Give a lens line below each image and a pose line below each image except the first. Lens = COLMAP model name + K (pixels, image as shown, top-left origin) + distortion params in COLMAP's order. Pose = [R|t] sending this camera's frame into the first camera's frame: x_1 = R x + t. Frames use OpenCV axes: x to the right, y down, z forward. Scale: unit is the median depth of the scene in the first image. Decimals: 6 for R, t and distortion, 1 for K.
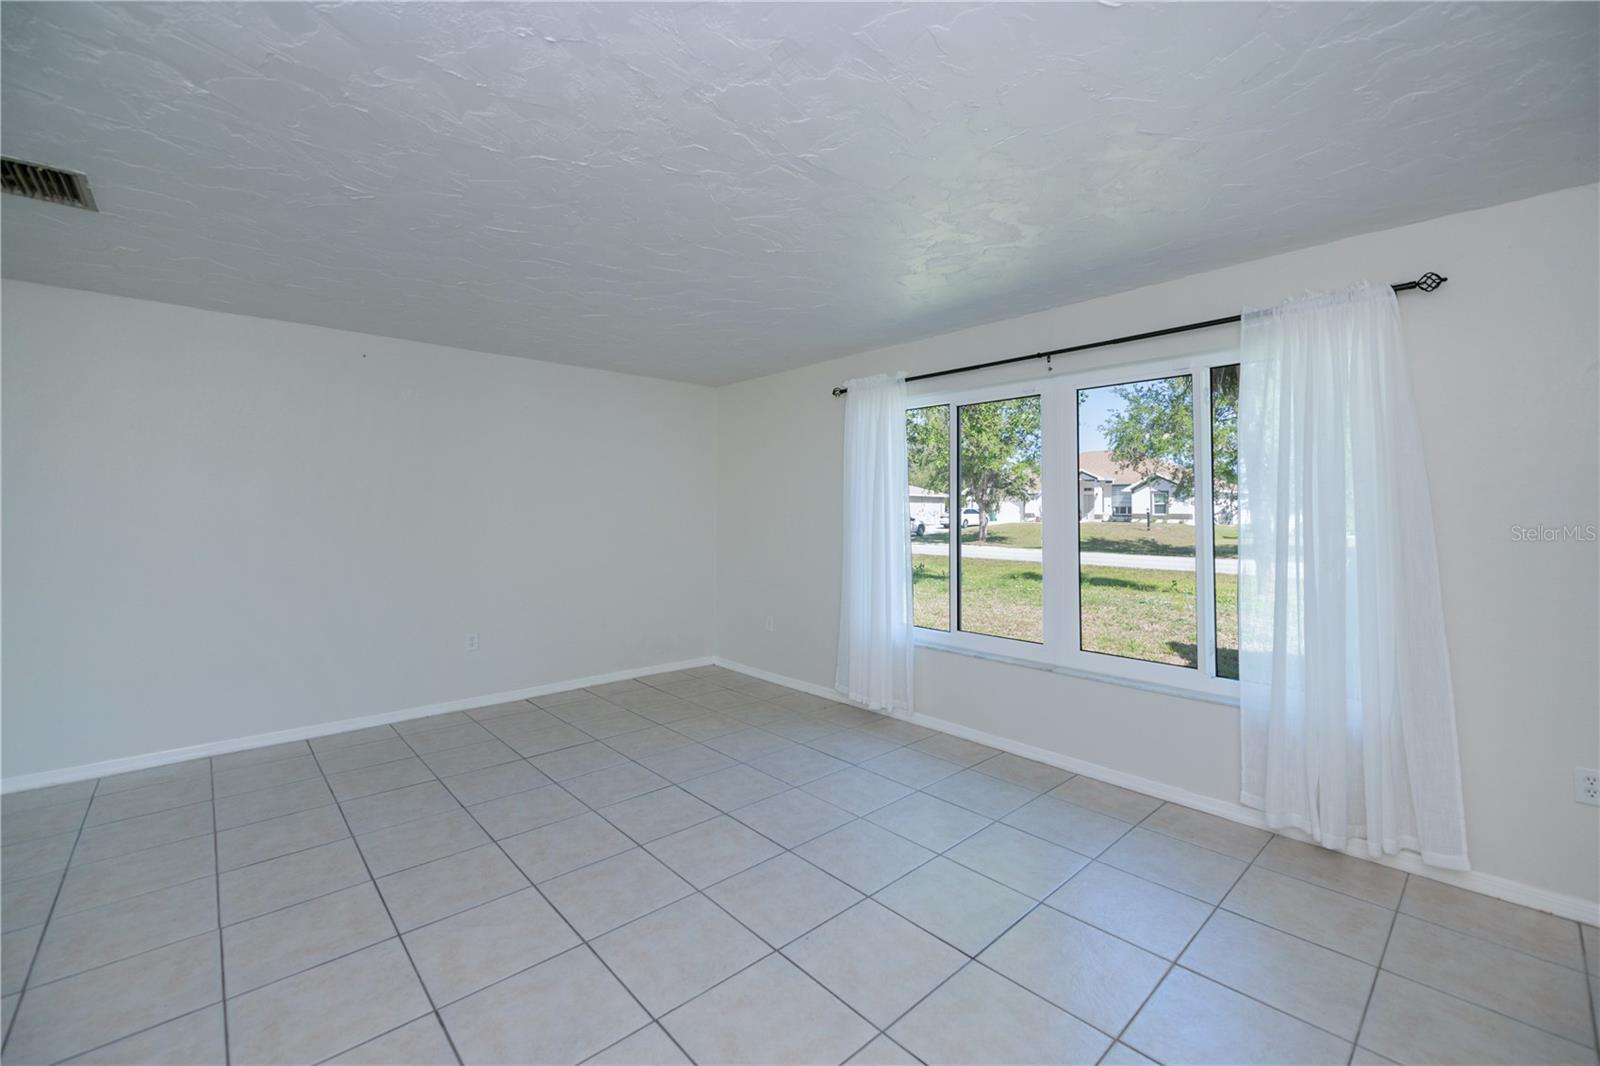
lens RADIAL K [[663.2, 0, 800.7], [0, 663.2, 508.9], [0, 0, 1]] dist [0.000744, -0.000006]
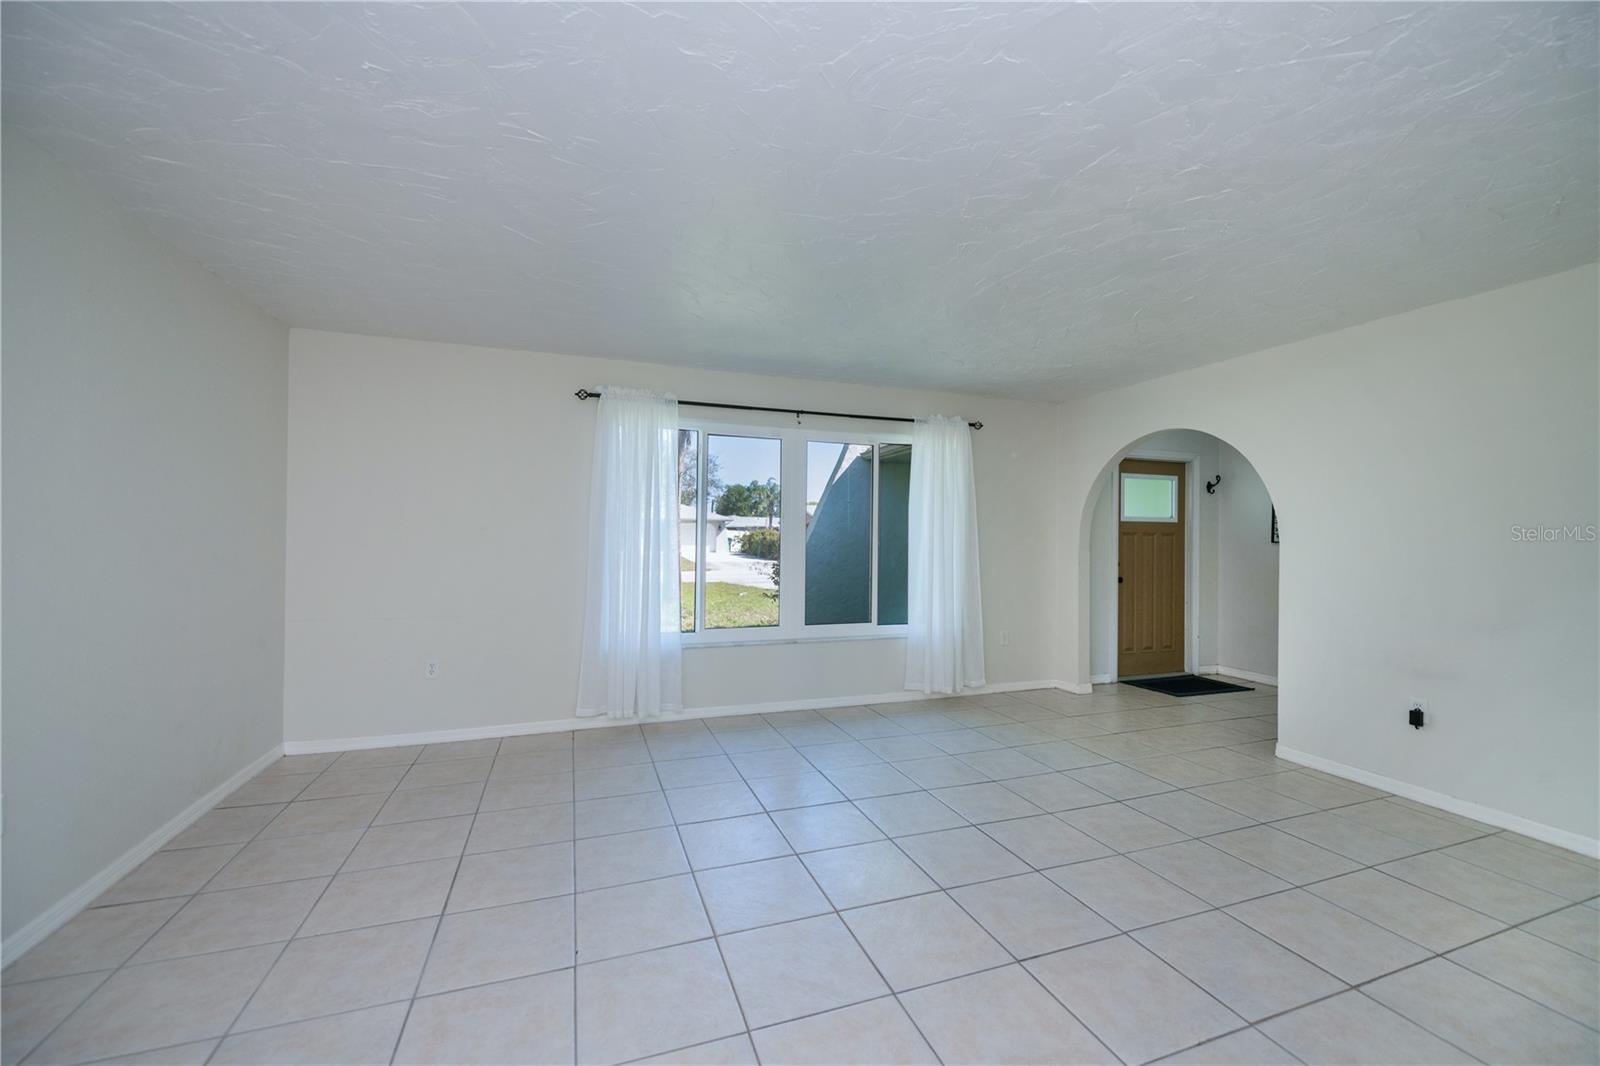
lens RADIAL K [[651.3, 0, 811.8], [0, 651.3, 535.3], [0, 0, 1]] dist [0.001118, -0.003768]
pose [[0.371010, 0.006883, 0.928603, -0.788157], [-0.009166, 0.999951, -0.003750, 0.025086], [-0.928584, -0.007121, 0.371055, 0.431772]]
